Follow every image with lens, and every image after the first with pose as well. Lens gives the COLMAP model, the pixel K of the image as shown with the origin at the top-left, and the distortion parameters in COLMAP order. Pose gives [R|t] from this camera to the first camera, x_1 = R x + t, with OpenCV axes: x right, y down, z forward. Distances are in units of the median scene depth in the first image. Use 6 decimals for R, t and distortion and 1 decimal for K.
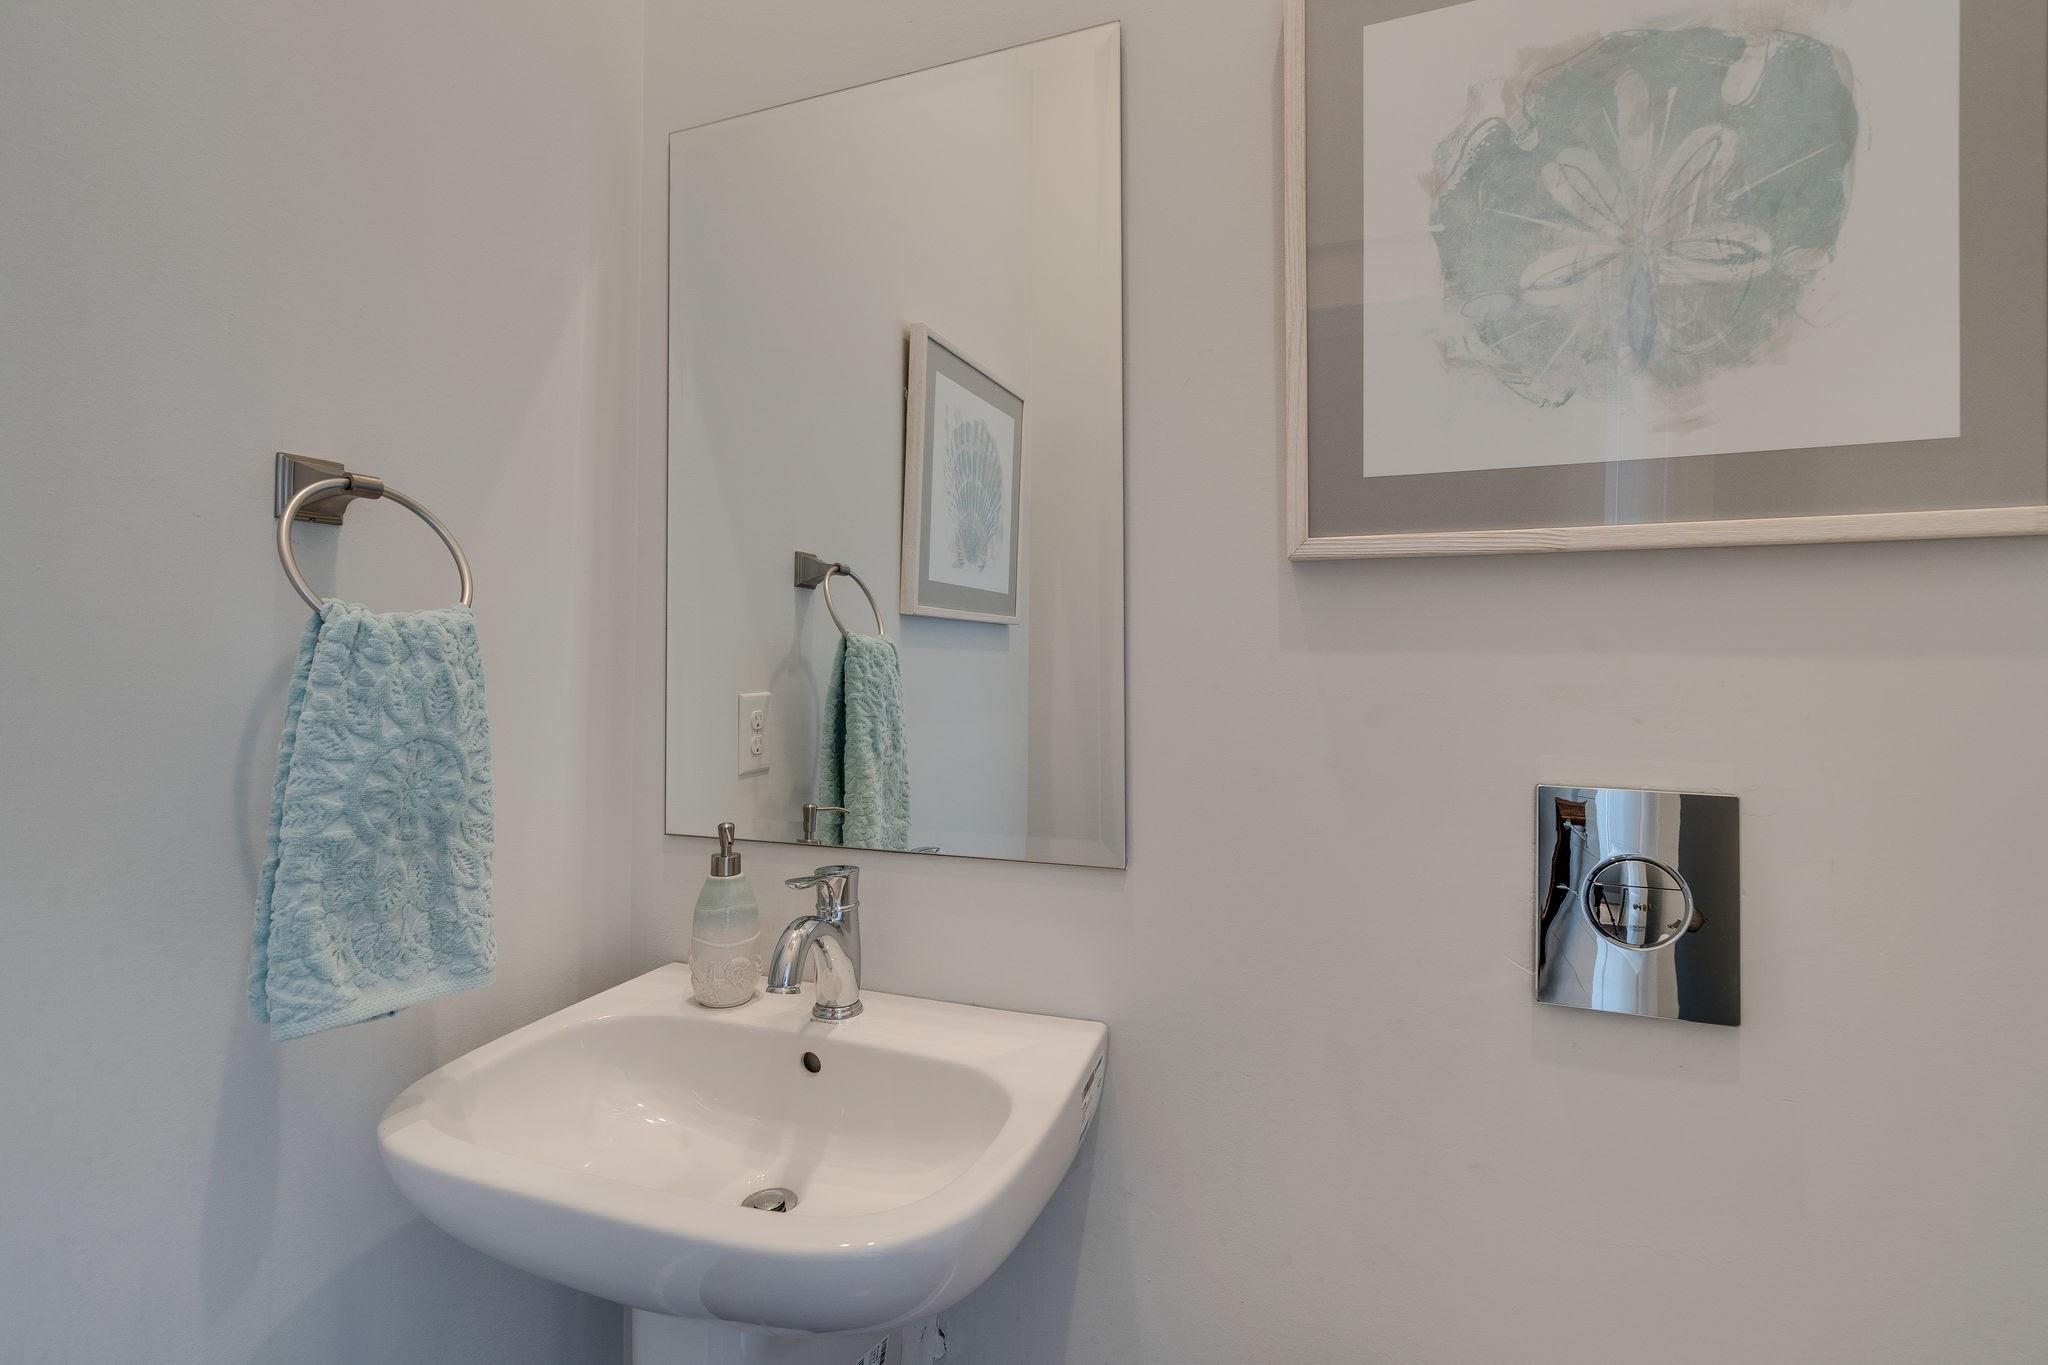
lens RADIAL K [[955.6, 0, 1023.4], [0, 955.6, 667.9], [0, 0, 1]] dist [-0.001523, -0.000082]
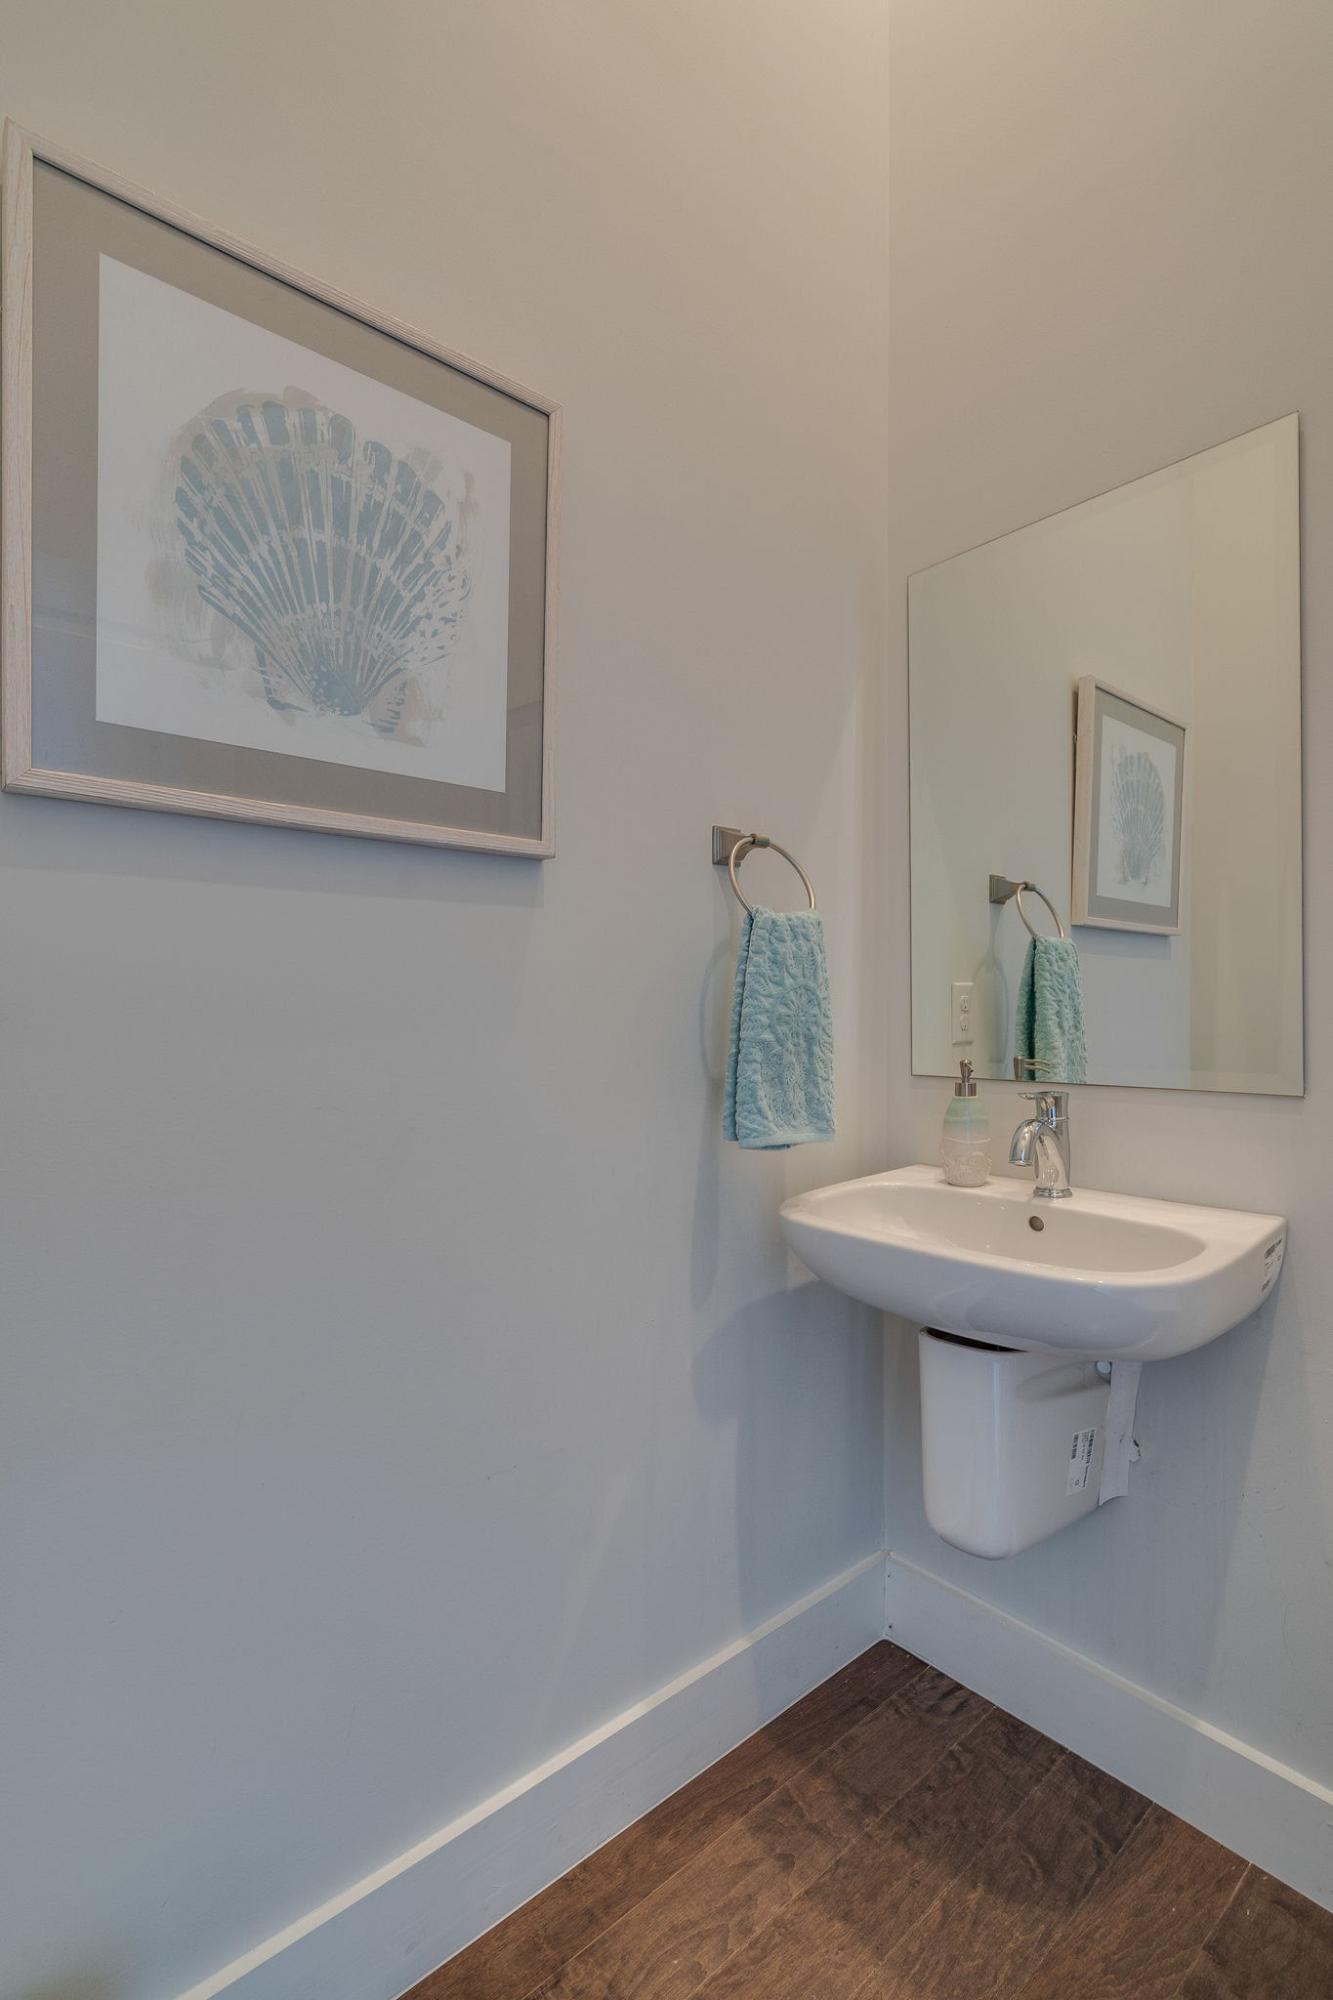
lens RADIAL K [[933.2, 0, 666.3], [0, 933.2, 1028.5], [0, 0, 1]] dist [-0.001523, -0.000082]
pose [[0.885040, 0.000505, -0.465515, -0.060818], [0.003420, 0.999965, 0.007587, 0.106521], [0.465502, -0.008307, 0.885008, -0.448363]]
